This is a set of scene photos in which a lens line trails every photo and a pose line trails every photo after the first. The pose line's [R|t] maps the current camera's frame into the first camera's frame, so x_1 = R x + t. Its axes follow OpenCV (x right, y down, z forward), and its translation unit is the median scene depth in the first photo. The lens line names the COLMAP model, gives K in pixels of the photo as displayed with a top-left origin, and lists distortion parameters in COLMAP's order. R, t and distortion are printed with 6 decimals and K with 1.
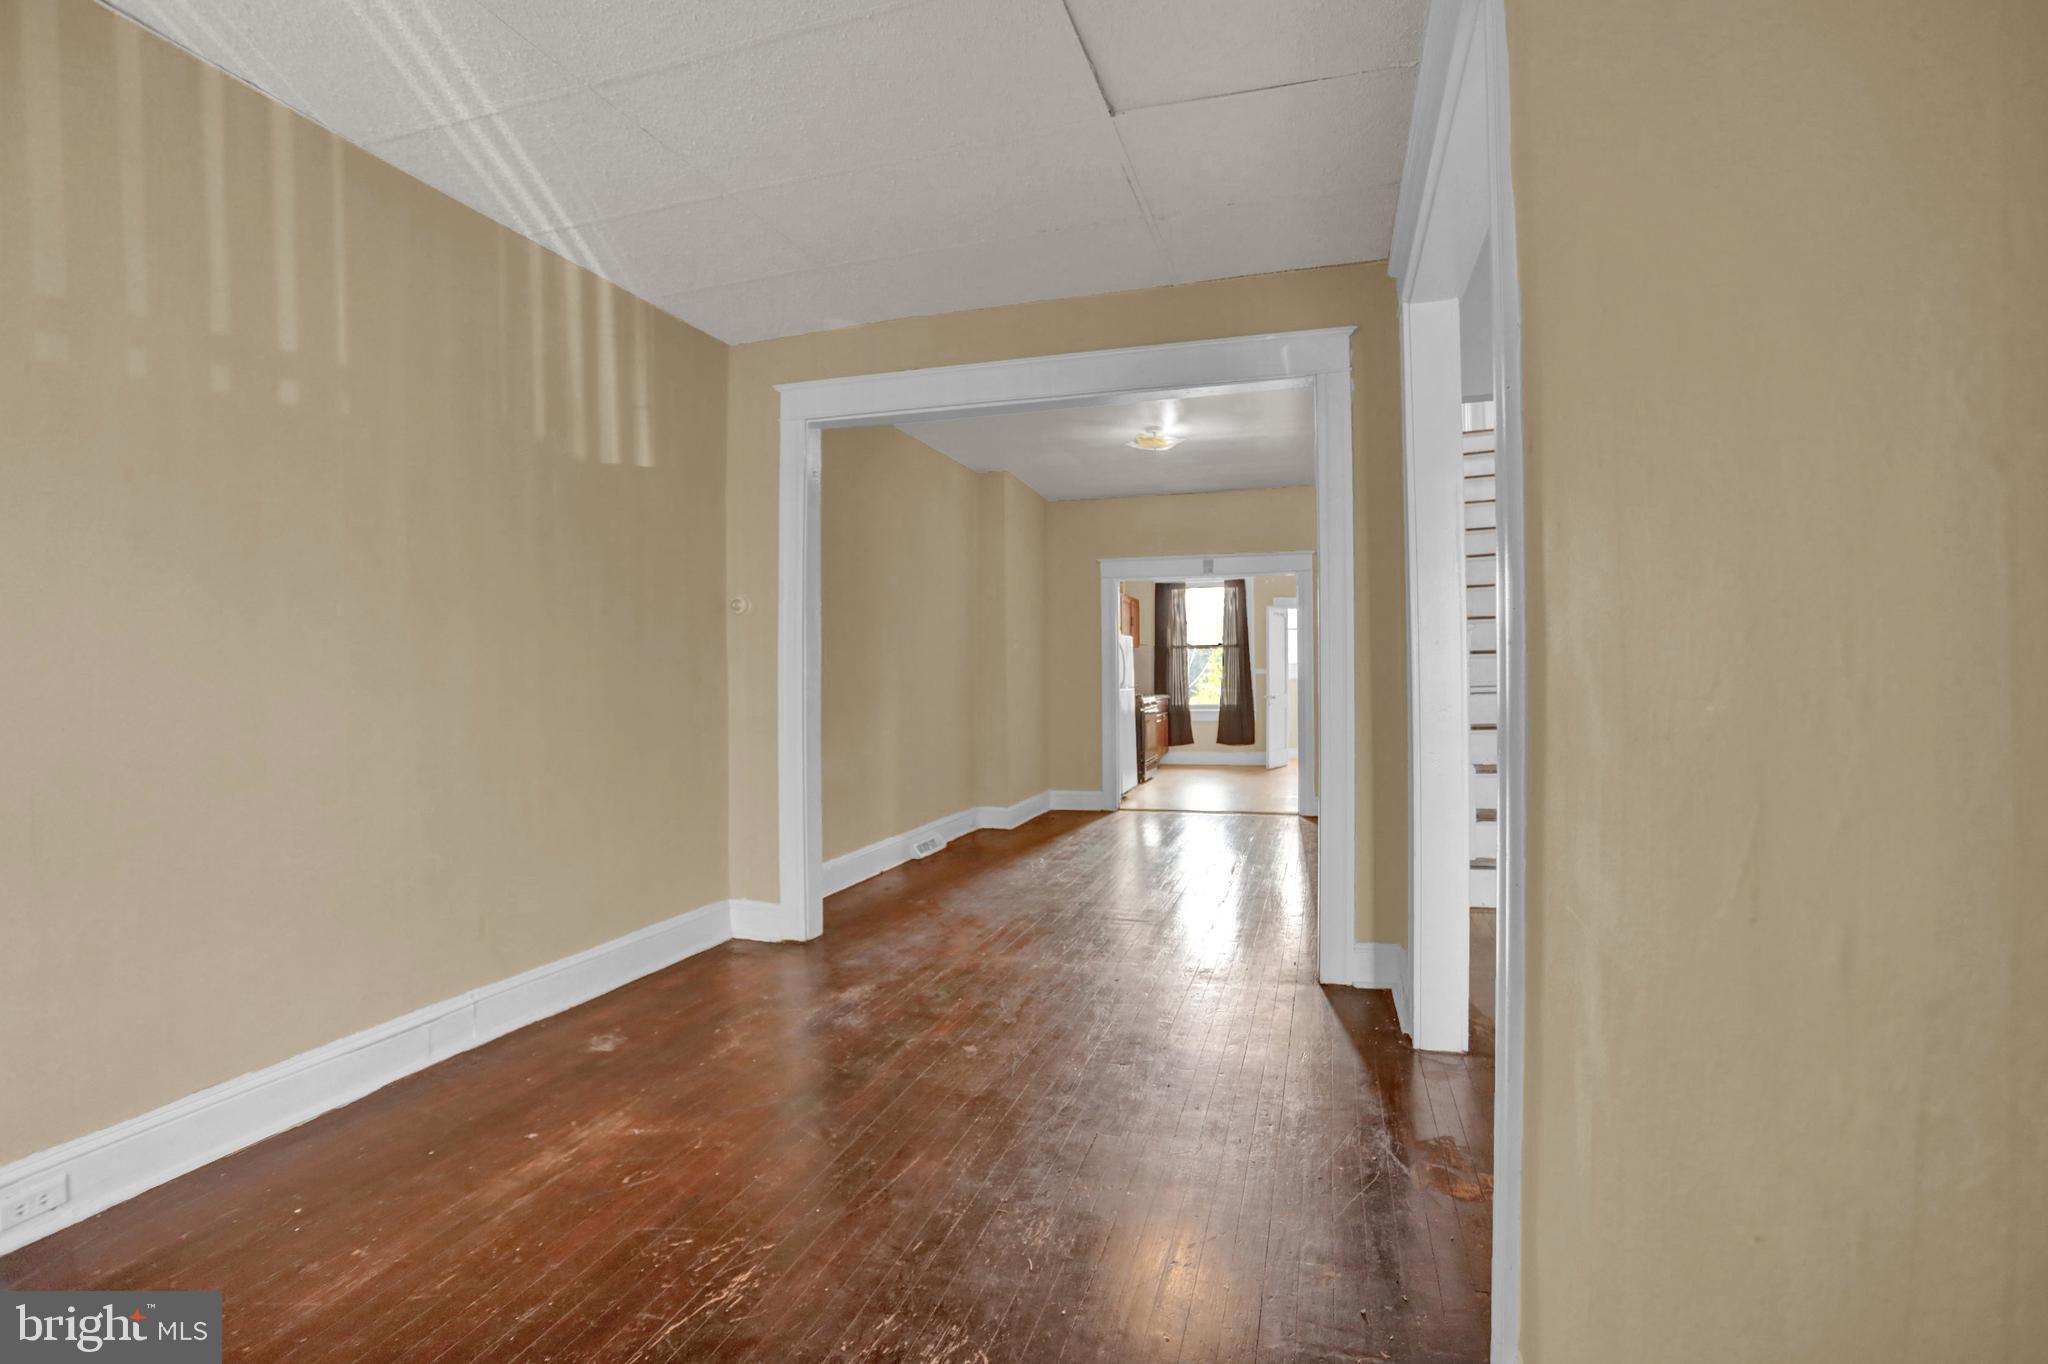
lens RADIAL K [[976.4, 0, 1024.0], [0, 976.4, 682.0], [0, 0, 1]] dist [-0.061151, 0.024784]
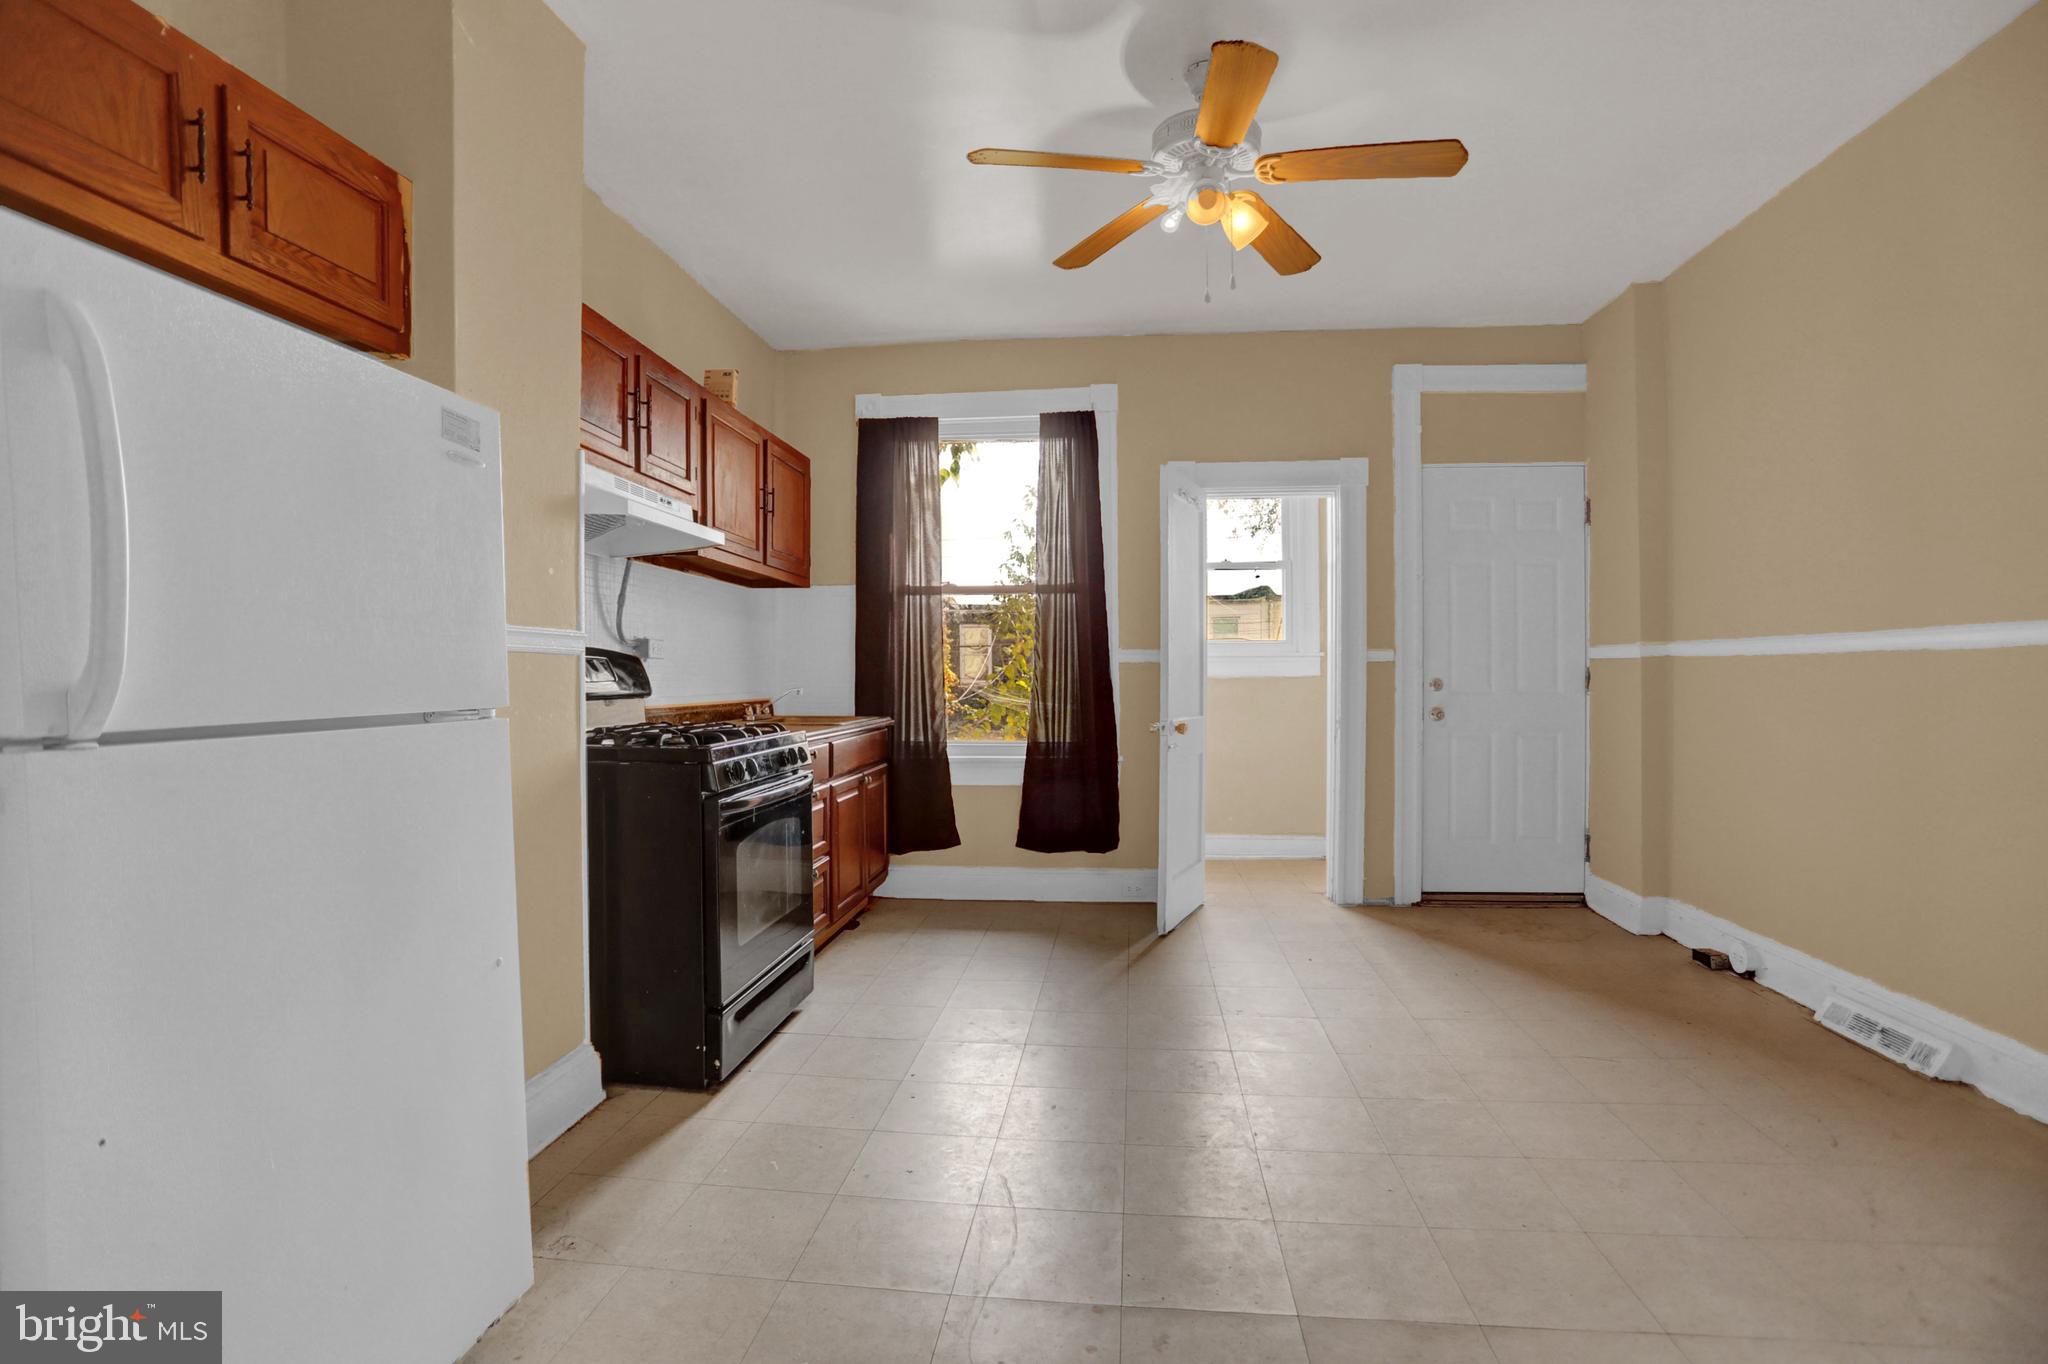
lens RADIAL K [[976.4, 0, 1024.0], [0, 976.4, 682.0], [0, 0, 1]] dist [-0.061151, 0.024784]
pose [[0.983129, 0.010728, 0.182600, 0.268781], [-0.010746, 0.999942, -0.000893, -0.000482], [-0.182599, -0.001084, 0.983187, 1.293070]]
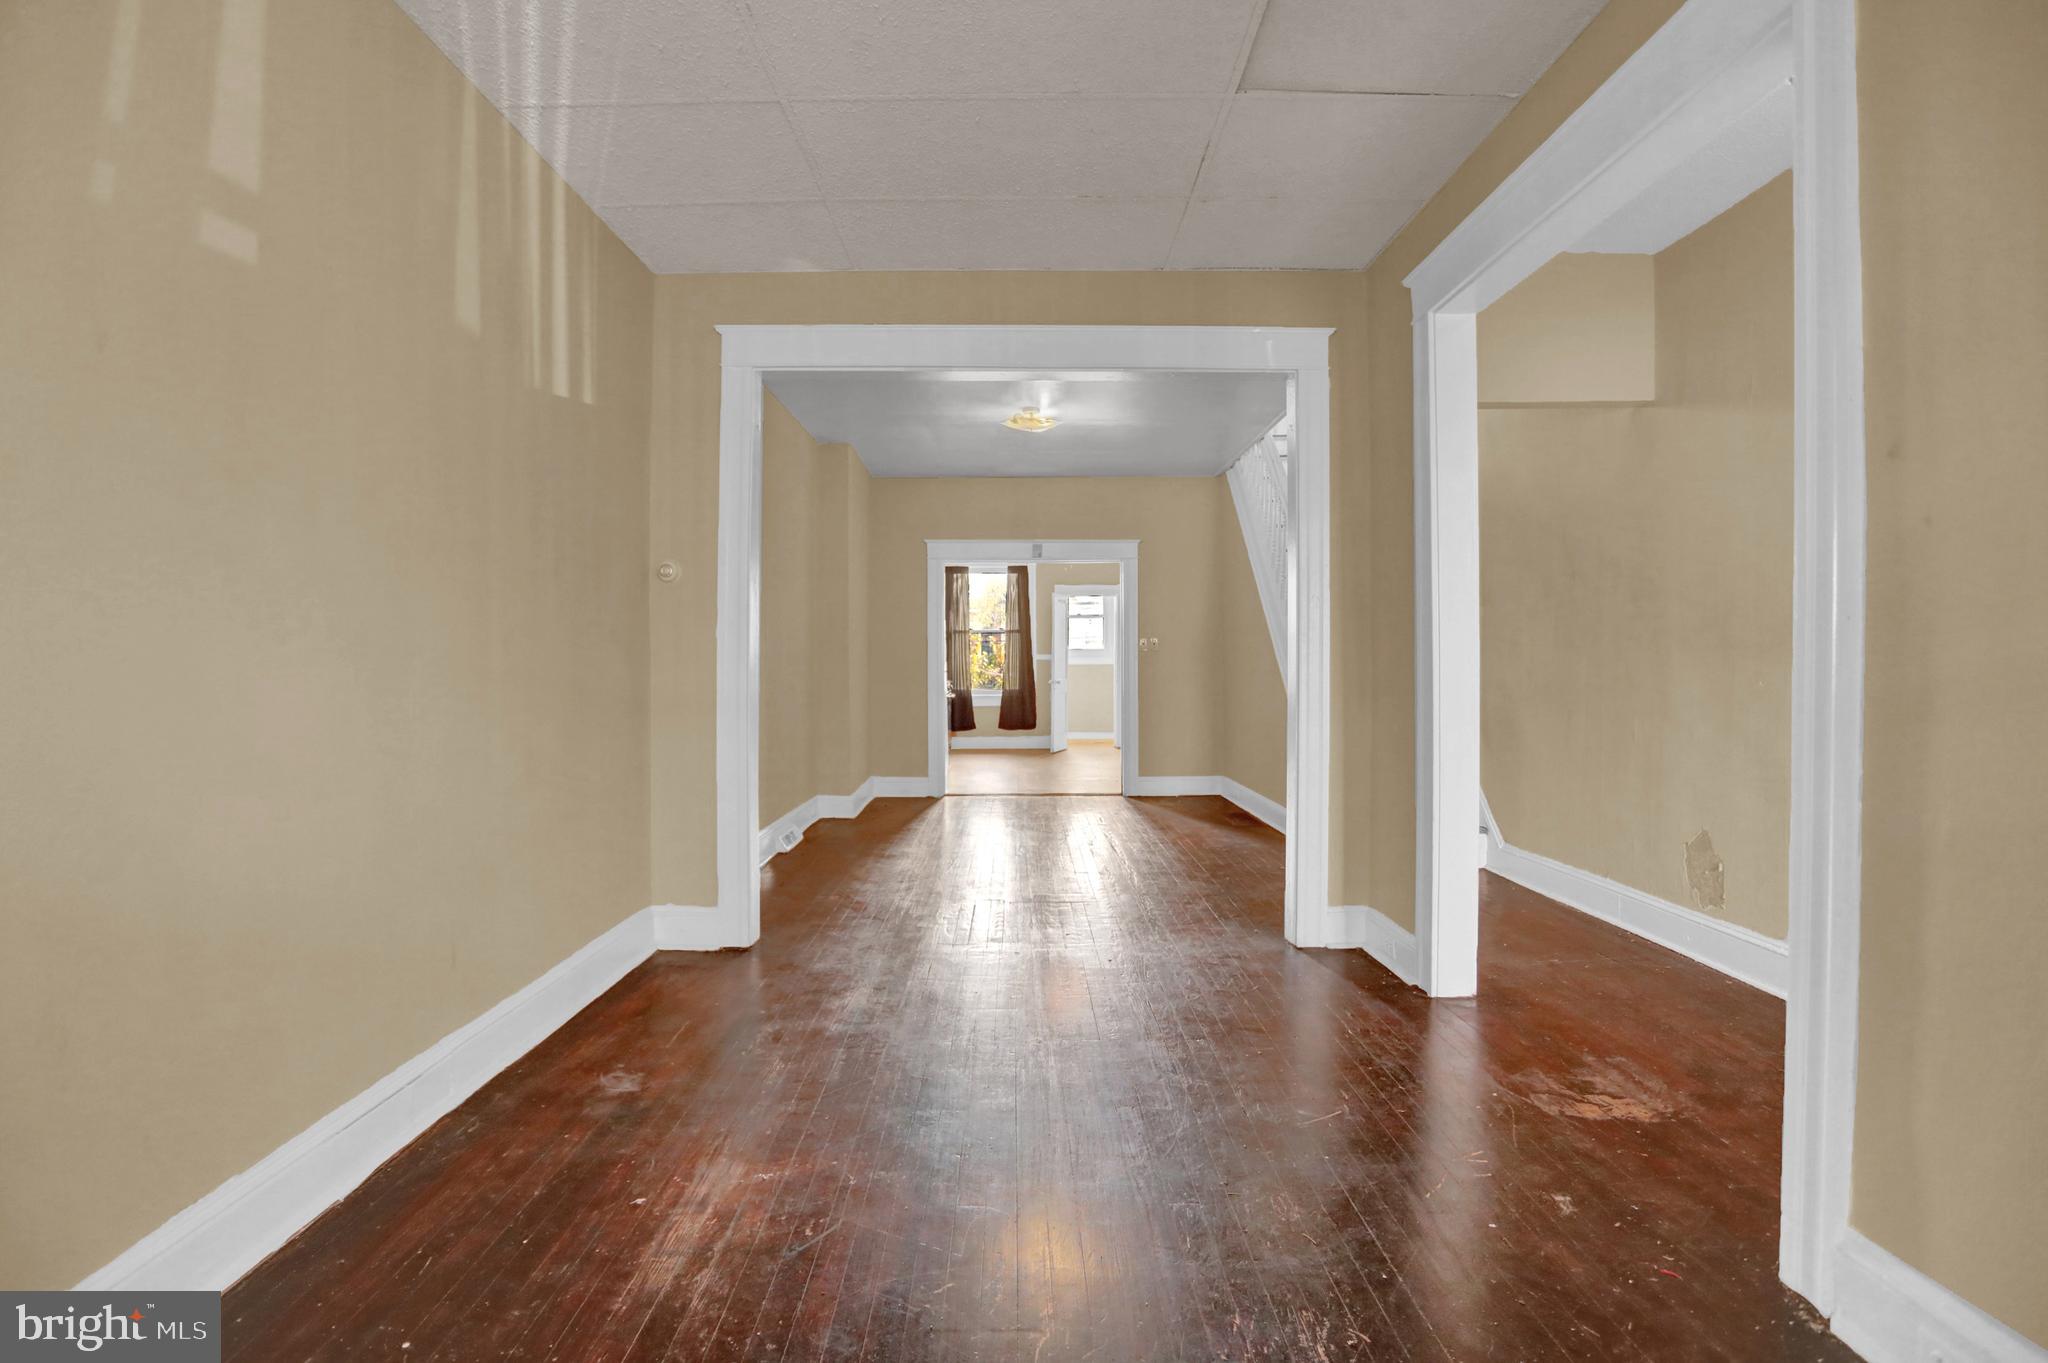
lens RADIAL K [[983.2, 0, 1019.3], [0, 983.2, 678.9], [0, 0, 1]] dist [-0.080258, 0.038191]
pose [[0.954687, 0.002850, 0.297598, -0.175232], [-0.005843, 0.999941, 0.009168, 0.005846], [-0.297555, -0.010492, 0.954647, 0.045689]]
